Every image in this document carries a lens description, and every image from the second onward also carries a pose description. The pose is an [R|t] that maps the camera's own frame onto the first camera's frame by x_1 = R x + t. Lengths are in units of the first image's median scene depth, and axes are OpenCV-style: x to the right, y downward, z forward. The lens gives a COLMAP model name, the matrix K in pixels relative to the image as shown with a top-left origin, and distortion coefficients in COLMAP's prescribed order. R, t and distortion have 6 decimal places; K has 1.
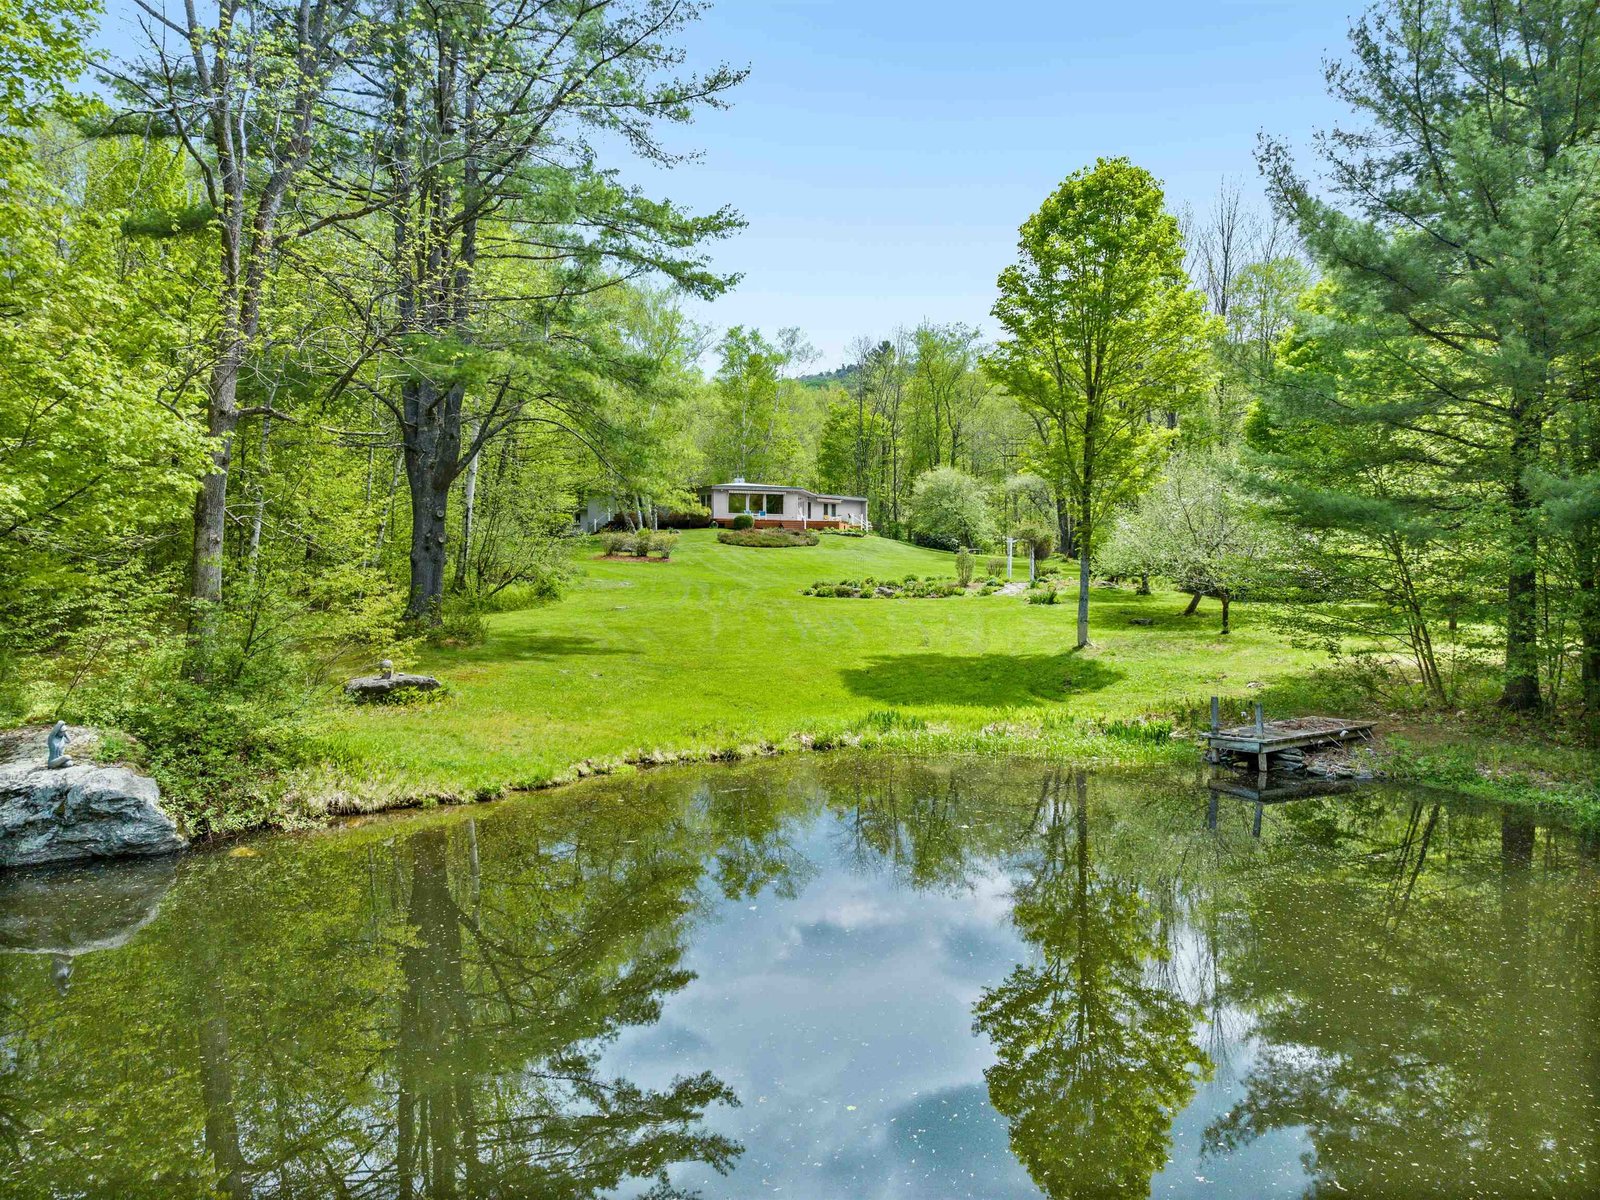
lens RADIAL K [[1097.1, 0, 743.3], [0, 1097.1, 599.4], [0, 0, 1]] dist [-0.032191, -0.000298]
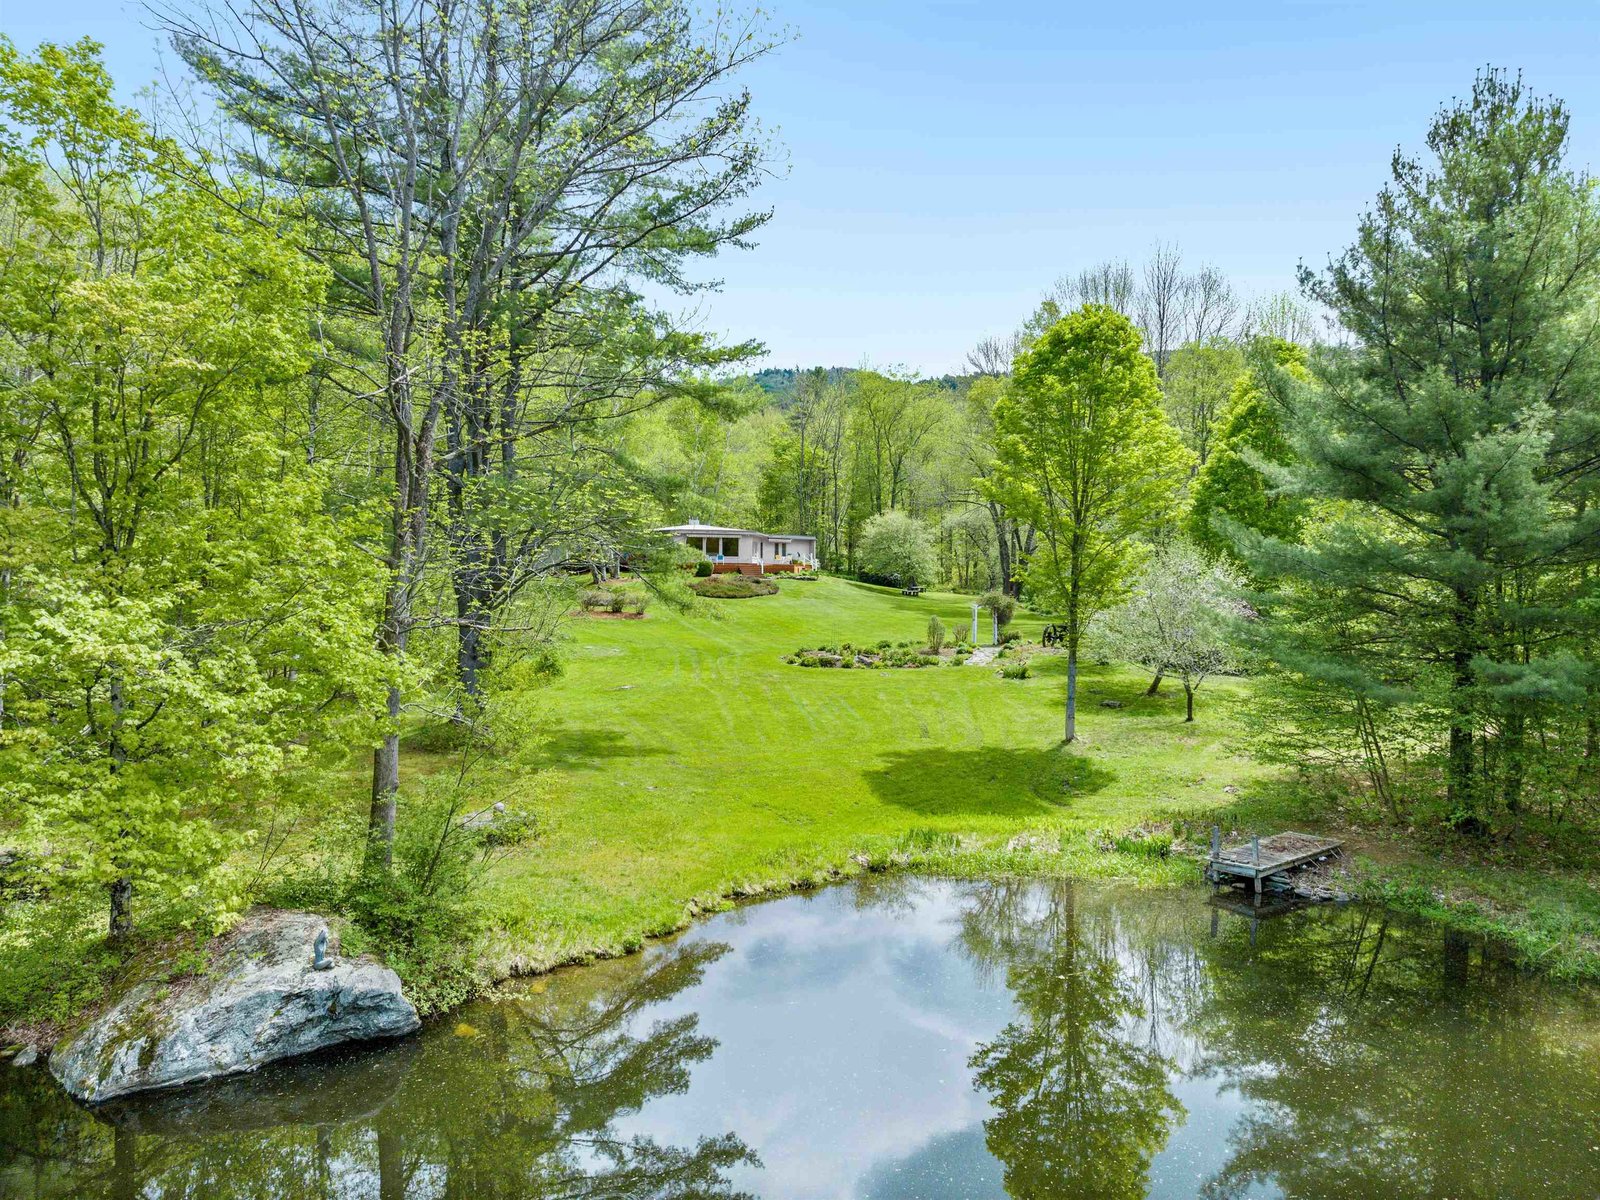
lens RADIAL K [[1097.1, 0, 743.3], [0, 1097.1, 599.4], [0, 0, 1]] dist [-0.032191, -0.000298]
pose [[0.997364, -0.003363, 0.072487, -0.102221], [0.003781, 0.999977, -0.005625, -0.095245], [-0.072466, 0.005884, 0.997354, -0.089204]]
